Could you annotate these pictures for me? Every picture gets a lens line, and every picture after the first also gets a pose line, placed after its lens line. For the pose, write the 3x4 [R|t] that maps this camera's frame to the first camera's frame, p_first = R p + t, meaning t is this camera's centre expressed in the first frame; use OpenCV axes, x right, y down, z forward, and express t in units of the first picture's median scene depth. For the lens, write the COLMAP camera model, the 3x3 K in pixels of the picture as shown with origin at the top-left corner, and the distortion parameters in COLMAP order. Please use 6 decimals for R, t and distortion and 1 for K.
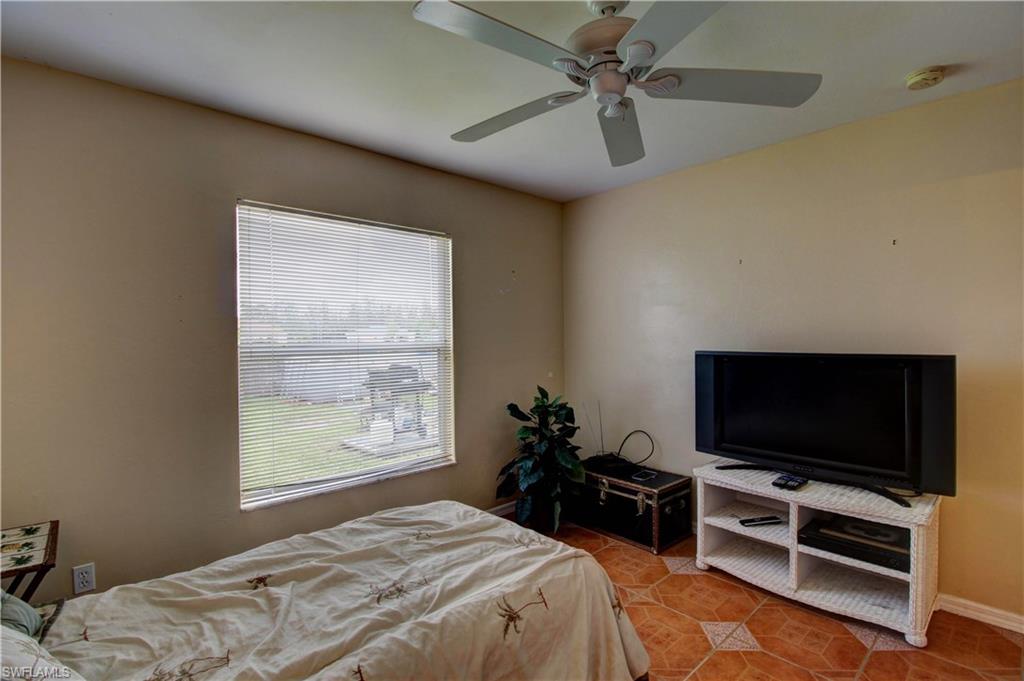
lens RADIAL K [[475.1, 0, 510.9], [0, 475.1, 336.0], [0, 0, 1]] dist [-0.006805, -0.008358]
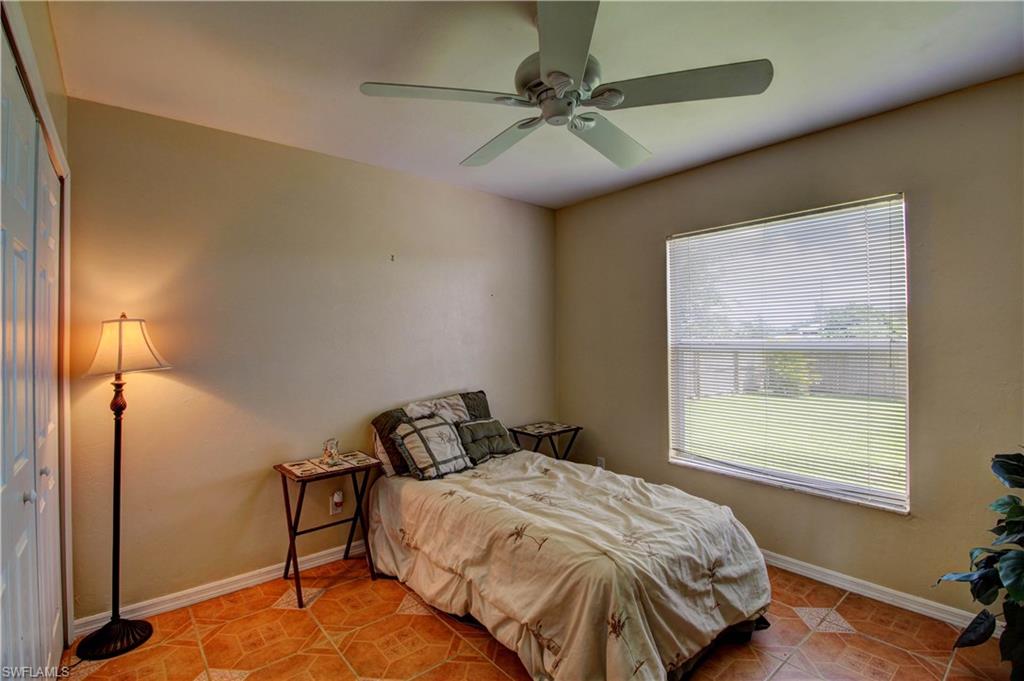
lens RADIAL K [[475.1, 0, 511.1], [0, 475.1, 339.5], [0, 0, 1]] dist [-0.006805, -0.008358]
pose [[-0.041653, 0.013490, -0.999041, 1.029867], [0.009197, 0.999872, 0.013118, -0.013850], [0.999090, -0.008642, -0.041771, 0.742314]]
